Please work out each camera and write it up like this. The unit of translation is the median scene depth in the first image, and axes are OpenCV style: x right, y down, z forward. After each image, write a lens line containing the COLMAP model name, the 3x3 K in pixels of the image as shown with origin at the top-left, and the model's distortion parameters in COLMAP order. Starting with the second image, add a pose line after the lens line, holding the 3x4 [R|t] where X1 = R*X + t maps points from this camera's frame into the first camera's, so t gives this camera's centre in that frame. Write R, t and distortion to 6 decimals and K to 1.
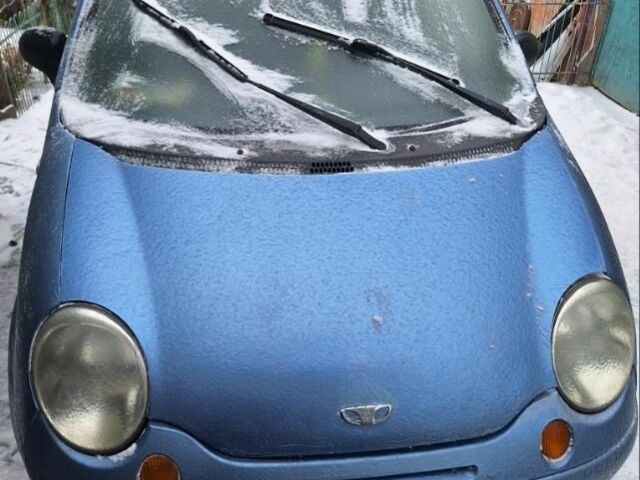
lens RADIAL K [[537.6, 0, 317.7], [0, 537.6, 239.4], [0, 0, 1]] dist [0.105588, -0.069937]
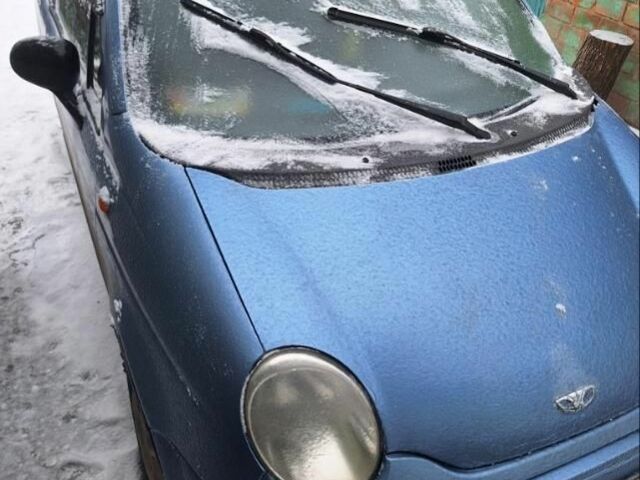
lens RADIAL K [[537.6, 0, 317.6], [0, 537.6, 240.4], [0, 0, 1]] dist [0.105588, -0.069937]
pose [[0.959360, -0.157753, 0.233971, -0.429995], [0.144908, 0.986878, 0.071225, -0.092719], [-0.242136, -0.034426, 0.969631, 0.080490]]
